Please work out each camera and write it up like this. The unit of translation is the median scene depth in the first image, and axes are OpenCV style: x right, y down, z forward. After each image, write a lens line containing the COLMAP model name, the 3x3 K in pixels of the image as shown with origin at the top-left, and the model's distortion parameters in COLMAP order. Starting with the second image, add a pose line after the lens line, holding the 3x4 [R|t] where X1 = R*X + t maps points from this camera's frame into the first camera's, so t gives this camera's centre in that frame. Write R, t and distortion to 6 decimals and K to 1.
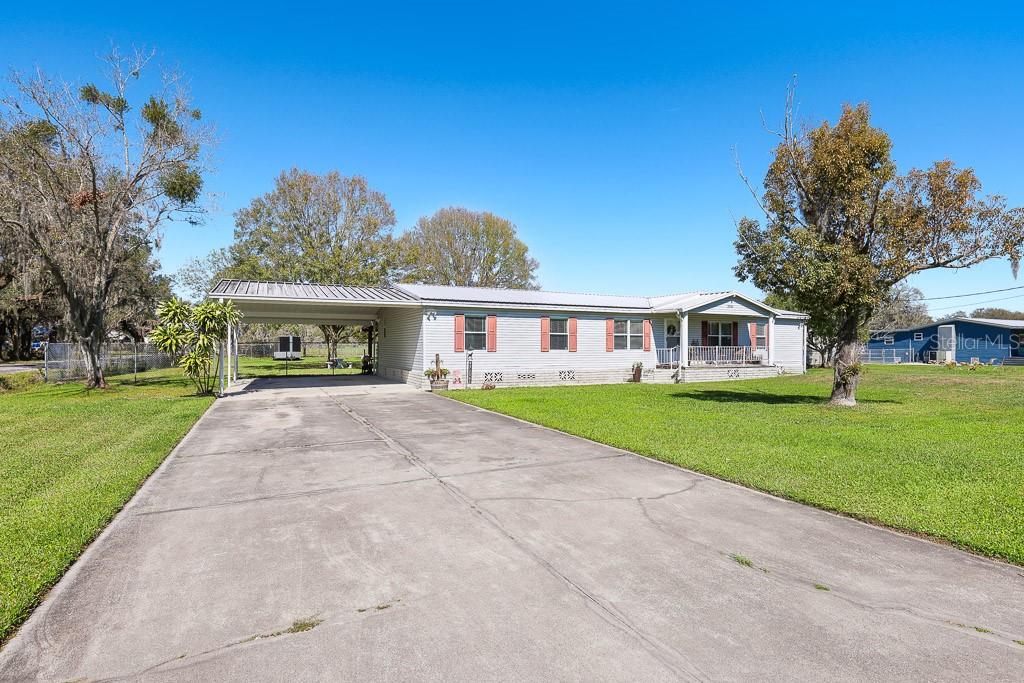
lens RADIAL K [[520.4, 0, 512.7], [0, 520.4, 346.9], [0, 0, 1]] dist [-0.000613, 0.000760]
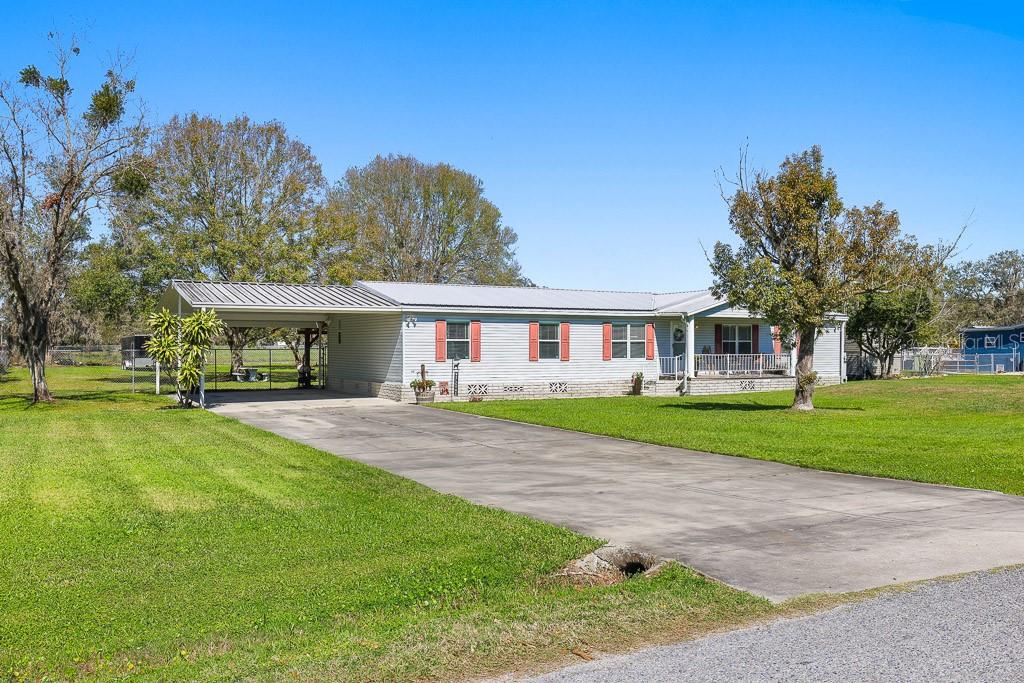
lens RADIAL K [[893.5, 0, 514.7], [0, 893.5, 350.4], [0, 0, 1]] dist [0.000207, 0.002968]
pose [[0.998073, -0.000831, 0.062041, -0.061332], [0.000543, 0.999989, 0.004651, -0.014992], [-0.062044, -0.004609, 0.998063, -0.490487]]
